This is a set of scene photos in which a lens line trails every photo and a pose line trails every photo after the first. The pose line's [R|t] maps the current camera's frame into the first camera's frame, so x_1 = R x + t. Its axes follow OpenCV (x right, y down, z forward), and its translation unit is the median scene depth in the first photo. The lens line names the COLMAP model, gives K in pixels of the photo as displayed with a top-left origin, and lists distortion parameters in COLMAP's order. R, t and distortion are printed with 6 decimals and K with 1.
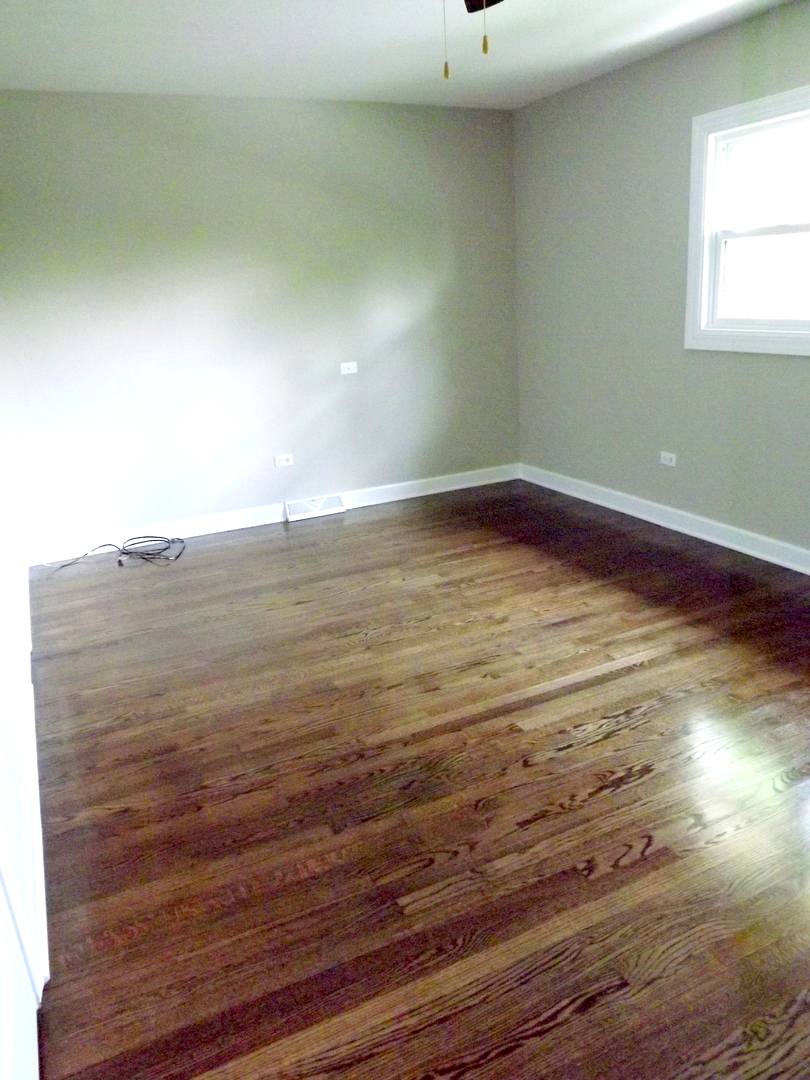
lens RADIAL K [[790.1, 0, 409.8], [0, 790.1, 543.4], [0, 0, 1]] dist [-0.064386, 0.021645]
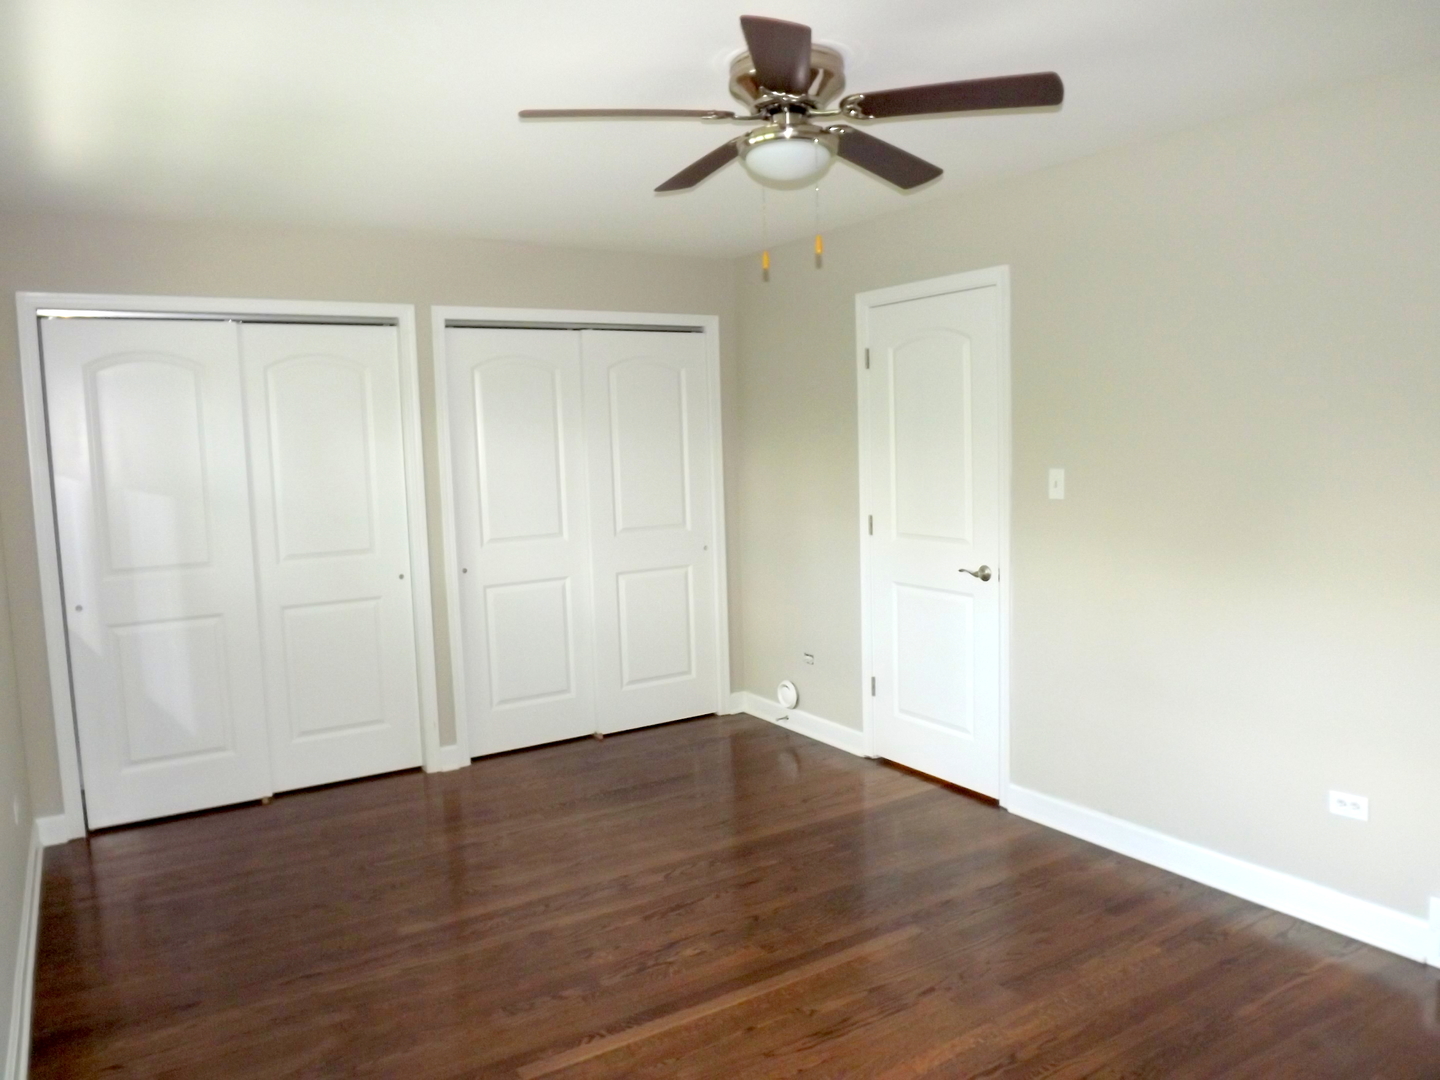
lens RADIAL K [[1053.4, 0, 728.4], [0, 1053.4, 545.9], [0, 0, 1]] dist [-0.064386, 0.021645]
pose [[-0.989202, 0.101732, -0.105501, 0.257319], [0.050336, 0.911887, 0.407344, -0.695402], [0.137645, 0.397634, -0.907161, 1.892842]]
